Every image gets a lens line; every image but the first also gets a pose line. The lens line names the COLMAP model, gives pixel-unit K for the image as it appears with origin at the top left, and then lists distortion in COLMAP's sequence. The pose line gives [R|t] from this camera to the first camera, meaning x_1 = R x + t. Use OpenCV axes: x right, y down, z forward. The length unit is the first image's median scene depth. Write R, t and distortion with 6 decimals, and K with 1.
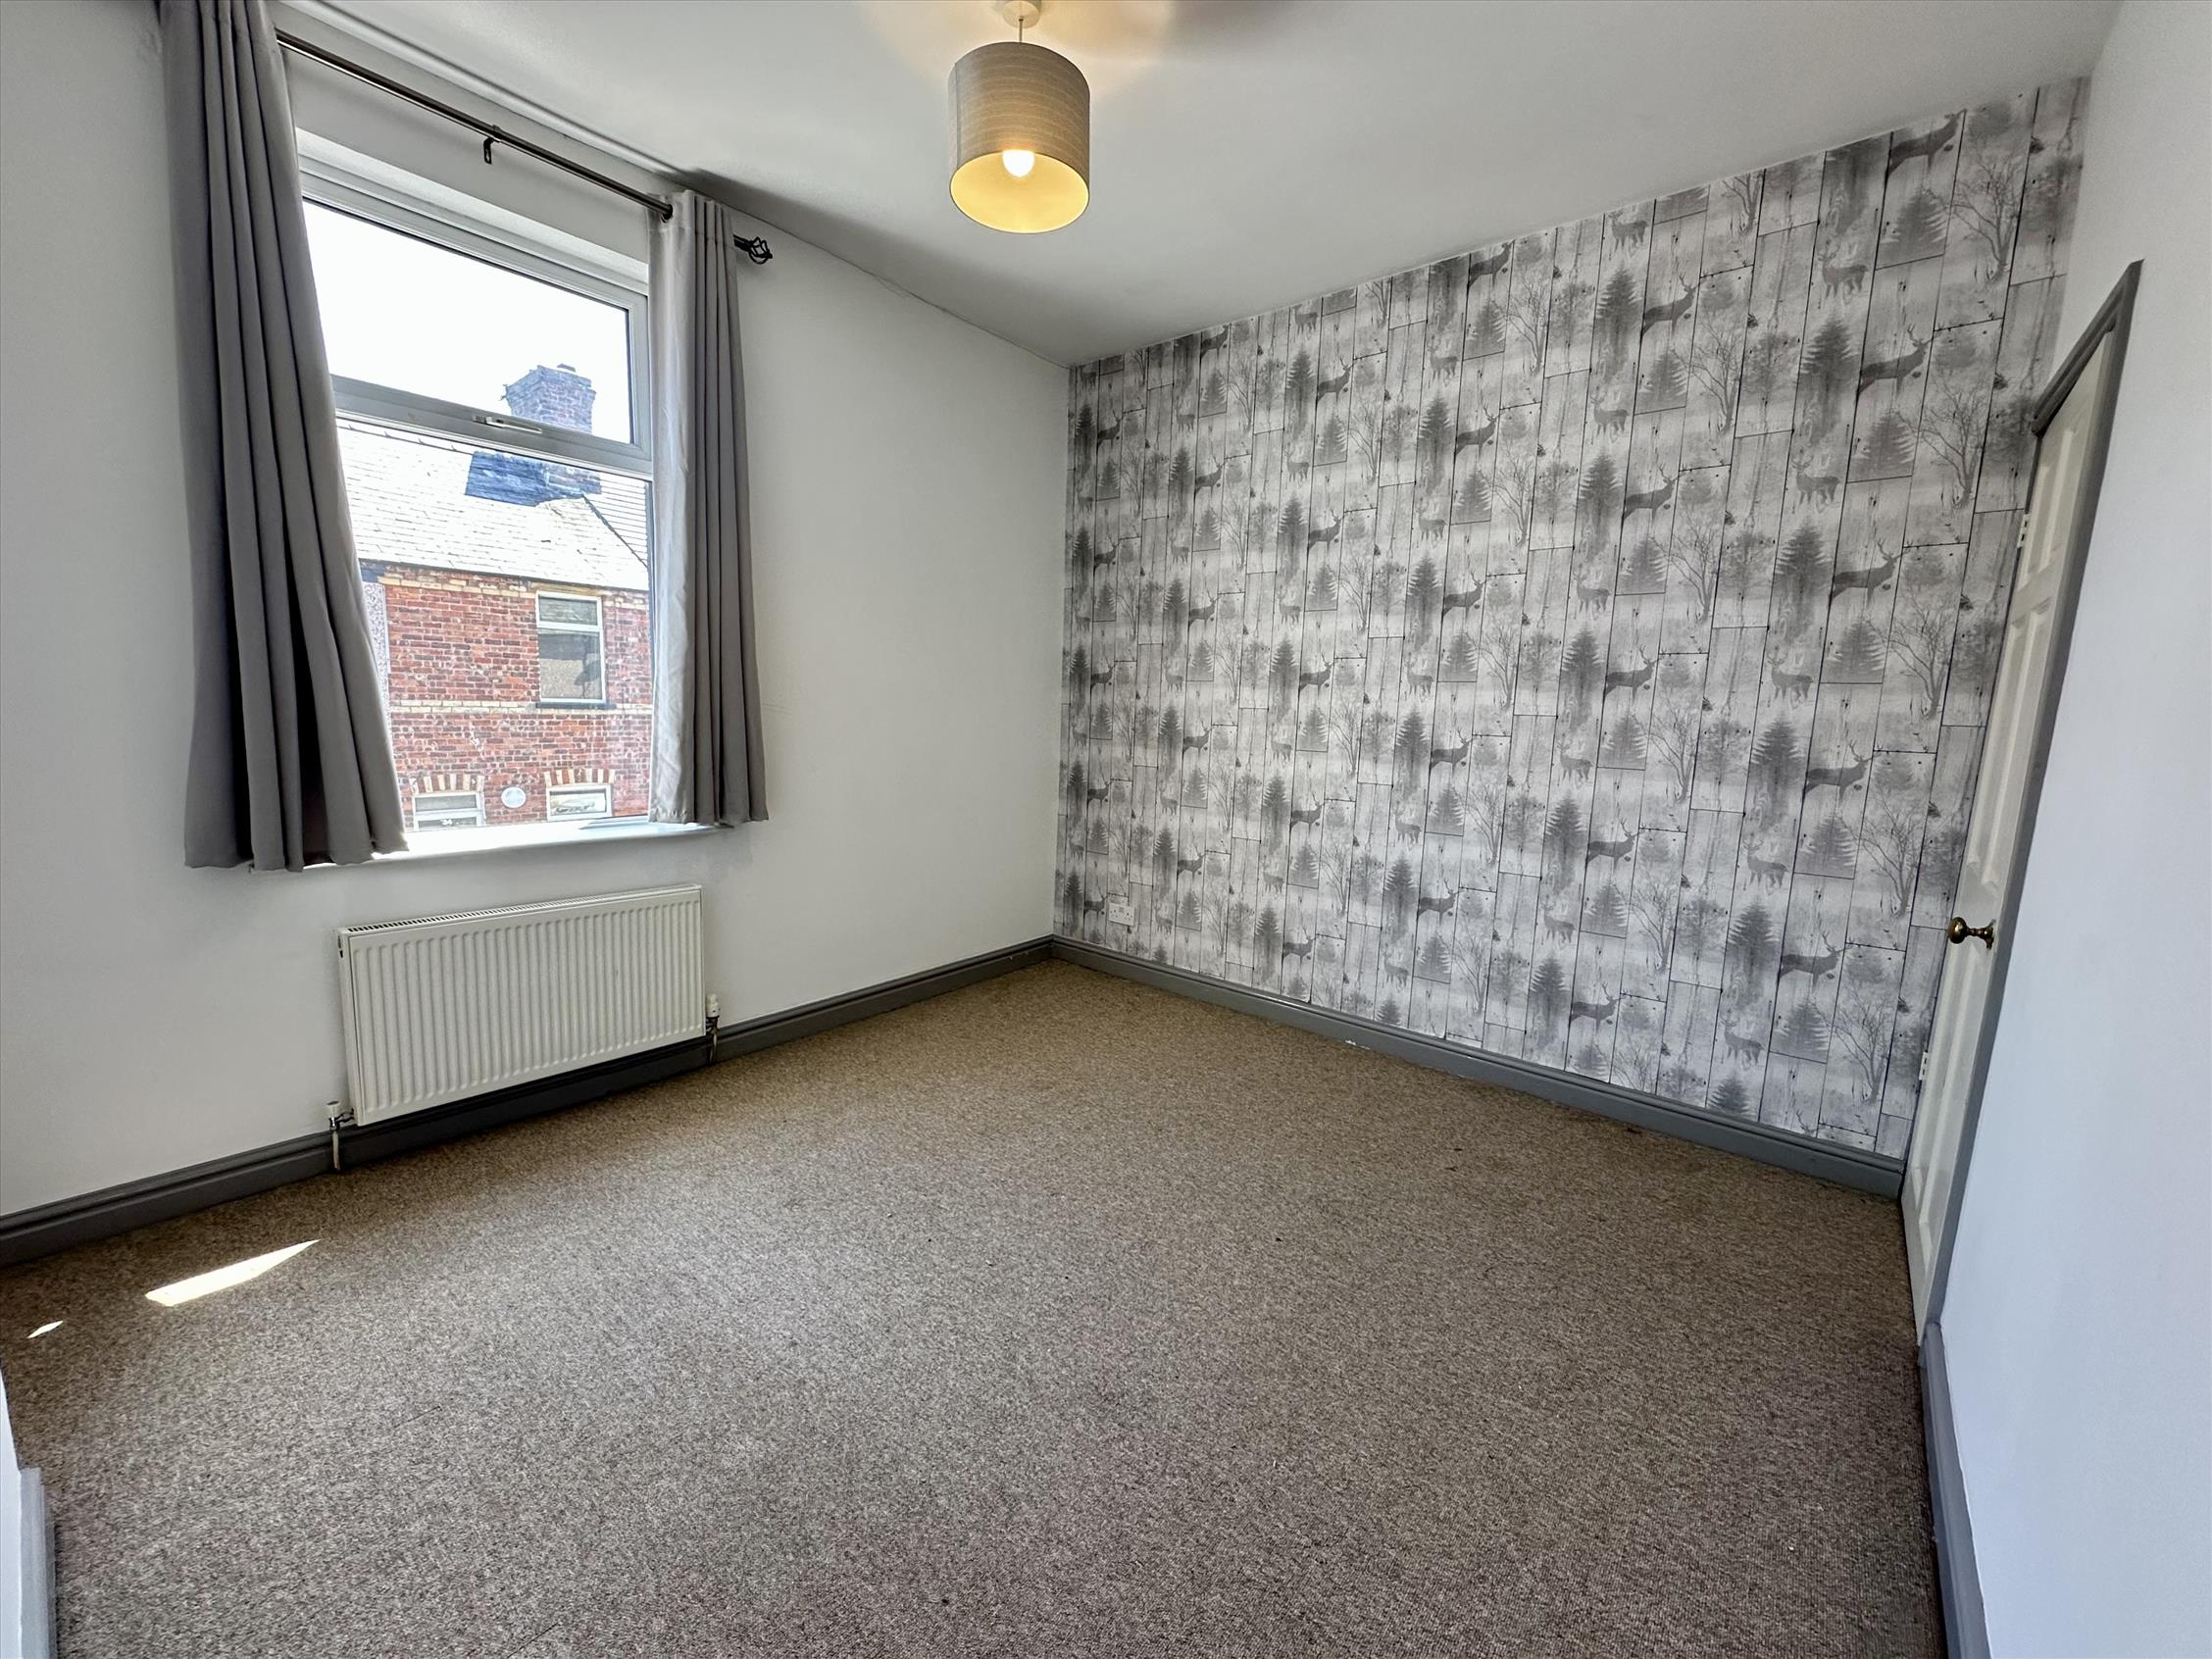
lens RADIAL K [[898.2, 0, 1101.5], [0, 898.2, 813.2], [0, 0, 1]] dist [-0.002767, 0.000103]
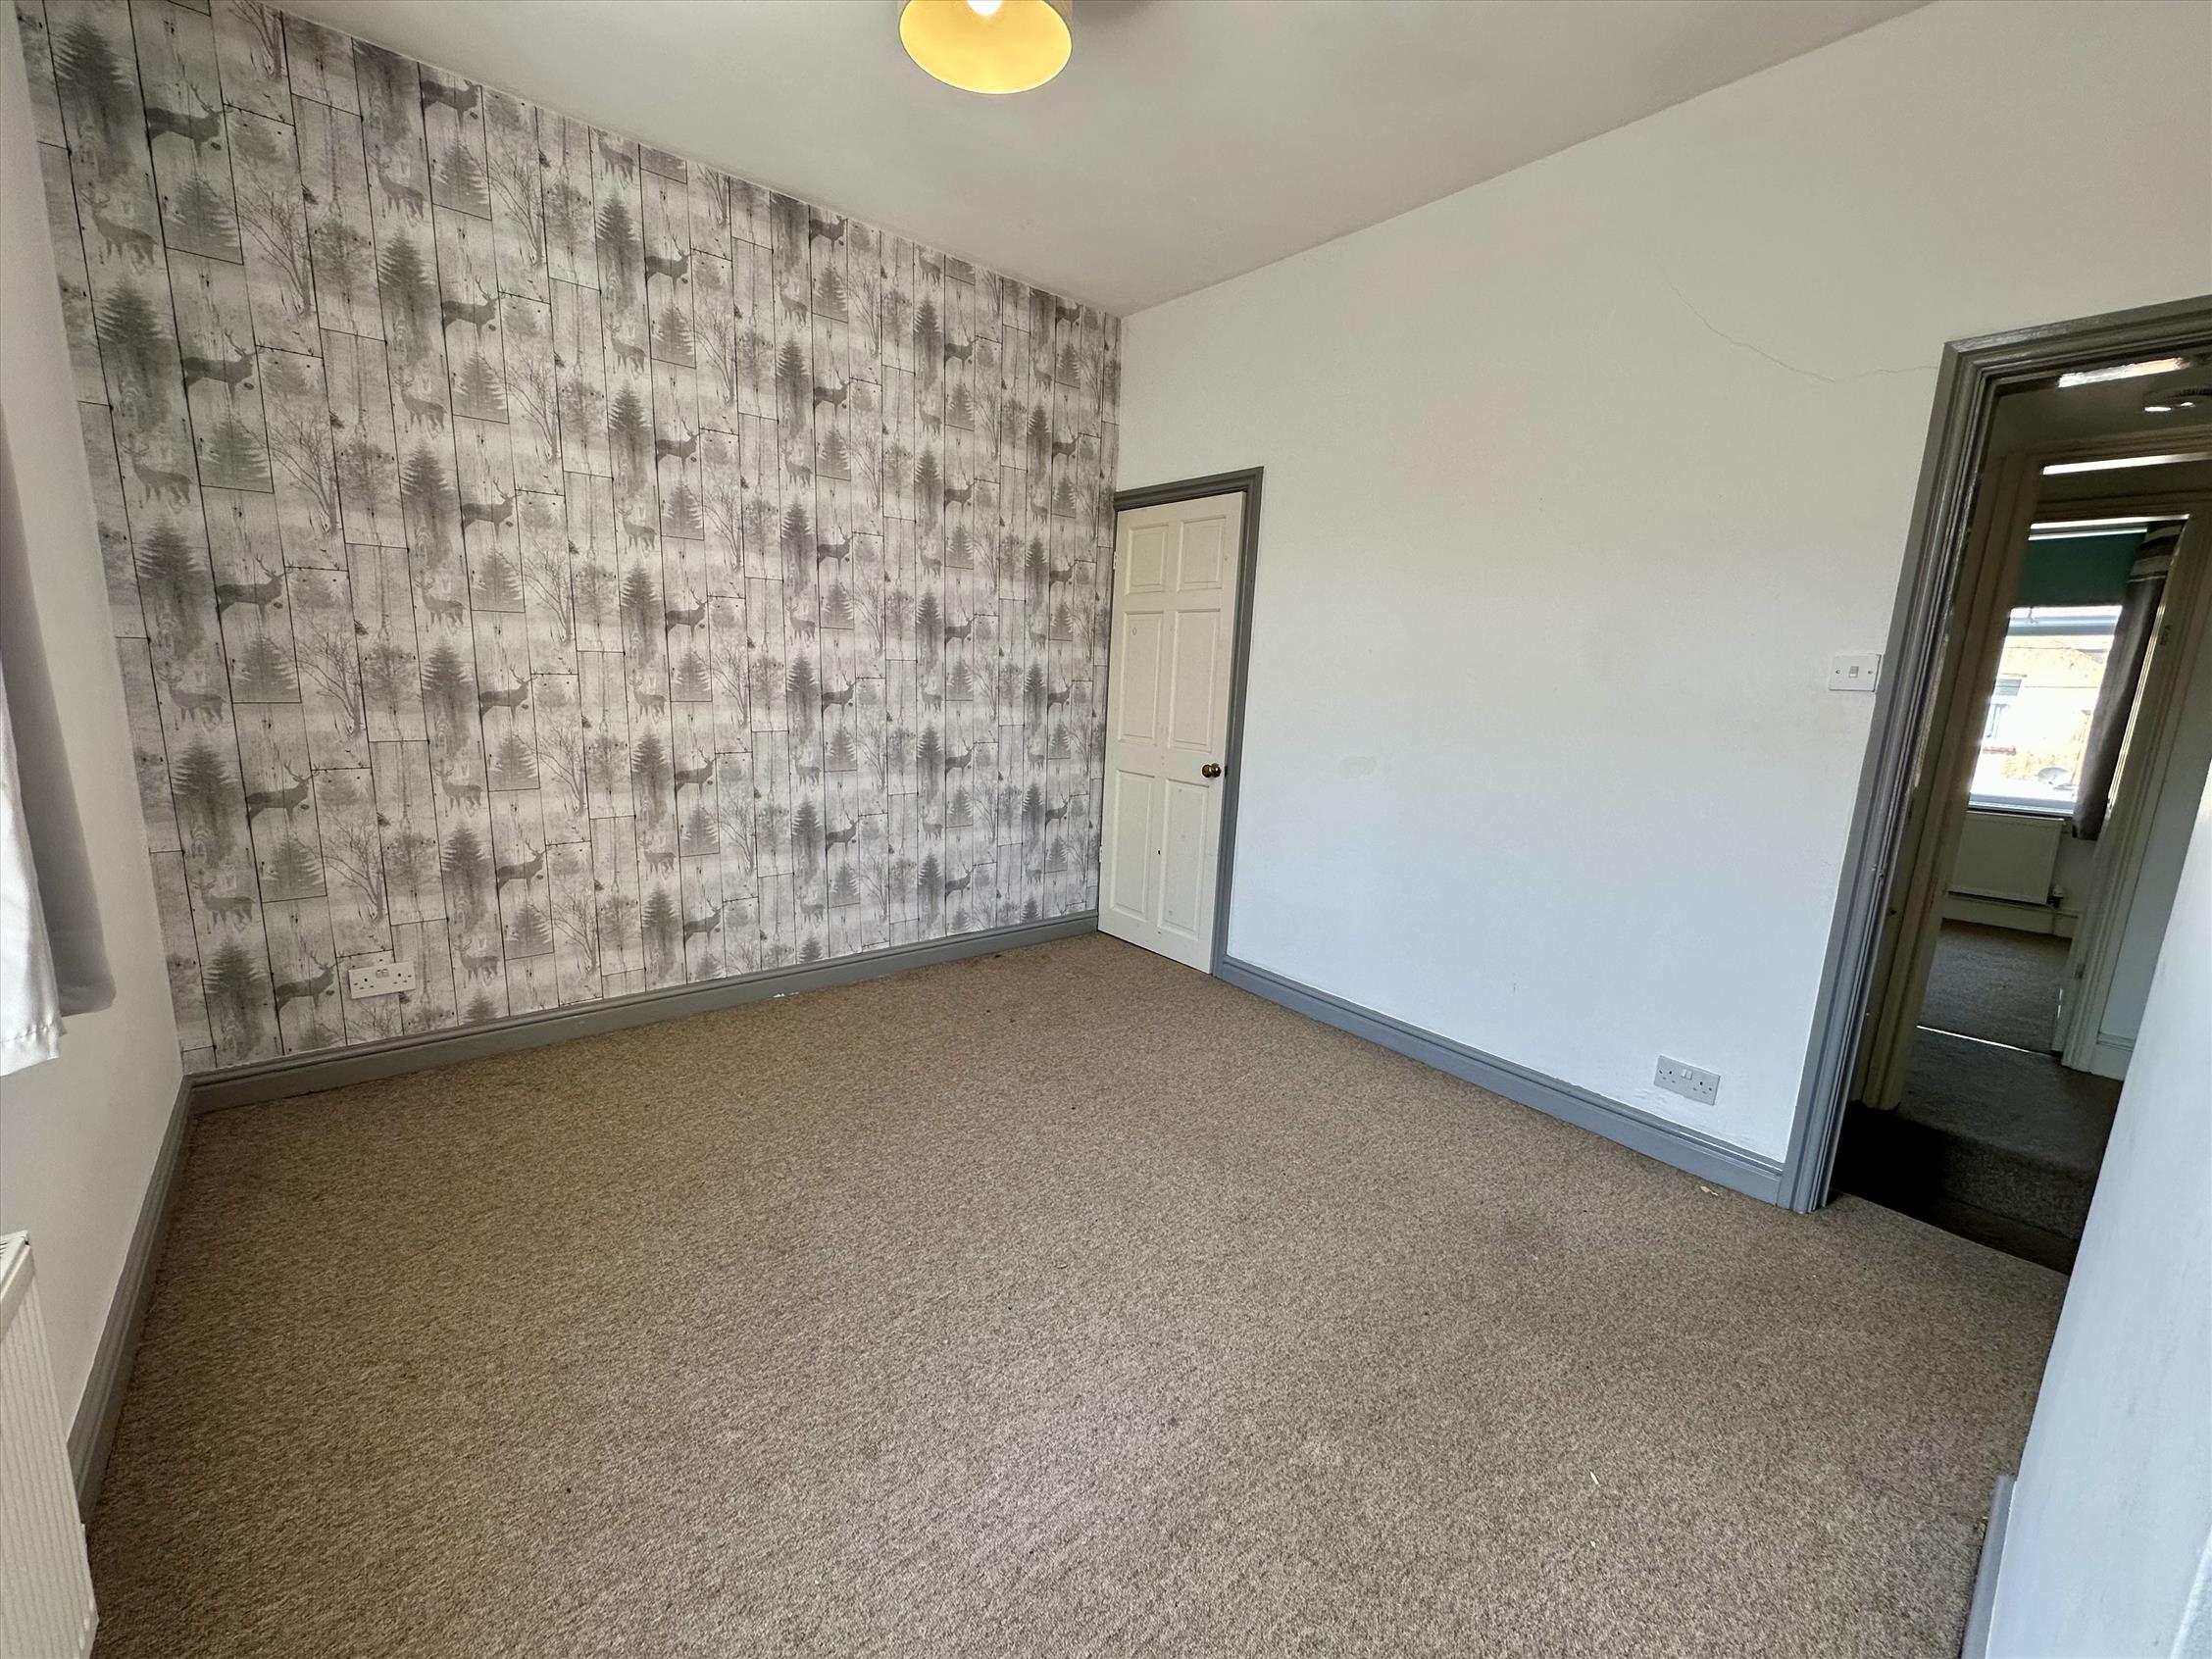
lens RADIAL K [[883.7, 0, 1101.7], [0, 883.7, 824.7], [0, 0, 1]] dist [-0.003574, 0.000691]
pose [[0.170655, -0.193936, 0.966057, -0.576499], [0.094314, 0.979152, 0.179904, -0.071424], [-0.980807, 0.060411, 0.185388, 0.471680]]
